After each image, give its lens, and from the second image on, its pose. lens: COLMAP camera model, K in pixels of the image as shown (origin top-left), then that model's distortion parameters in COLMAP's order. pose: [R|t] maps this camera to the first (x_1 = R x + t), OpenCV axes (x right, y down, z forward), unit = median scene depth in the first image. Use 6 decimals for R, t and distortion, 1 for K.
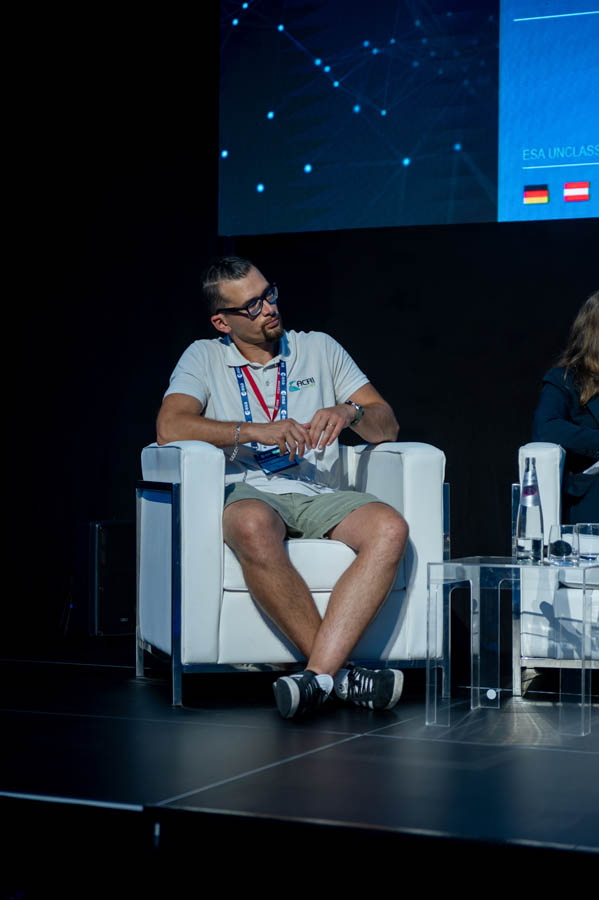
lens RADIAL K [[1777.3, 0, 300.6], [0, 1777.3, 450.1], [0, 0, 1]] dist [0.076175, 0.000000]
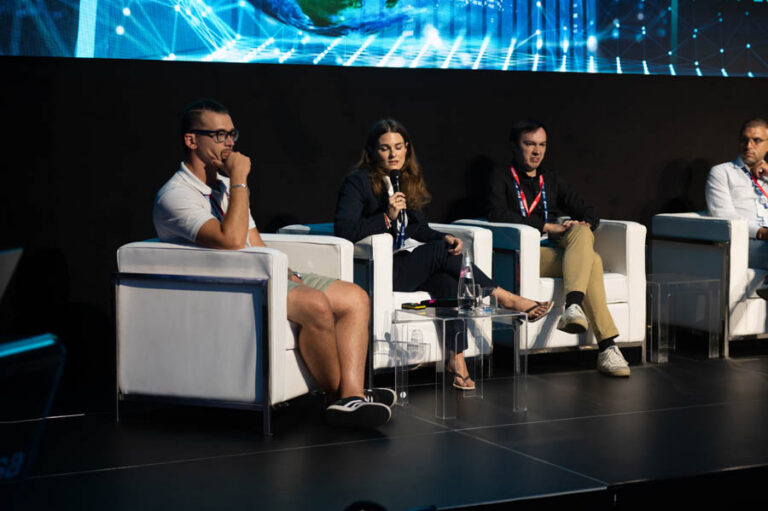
lens RADIAL K [[1516.6, 0, 386.2], [0, 1516.6, 253.2], [0, 0, 1]] dist [0.076175, 0.000000]
pose [[0.590577, -0.070495, 0.803896, -0.912722], [-0.000359, 0.996154, 0.087618, -0.098523], [-0.806981, -0.052033, 0.588280, 0.224707]]
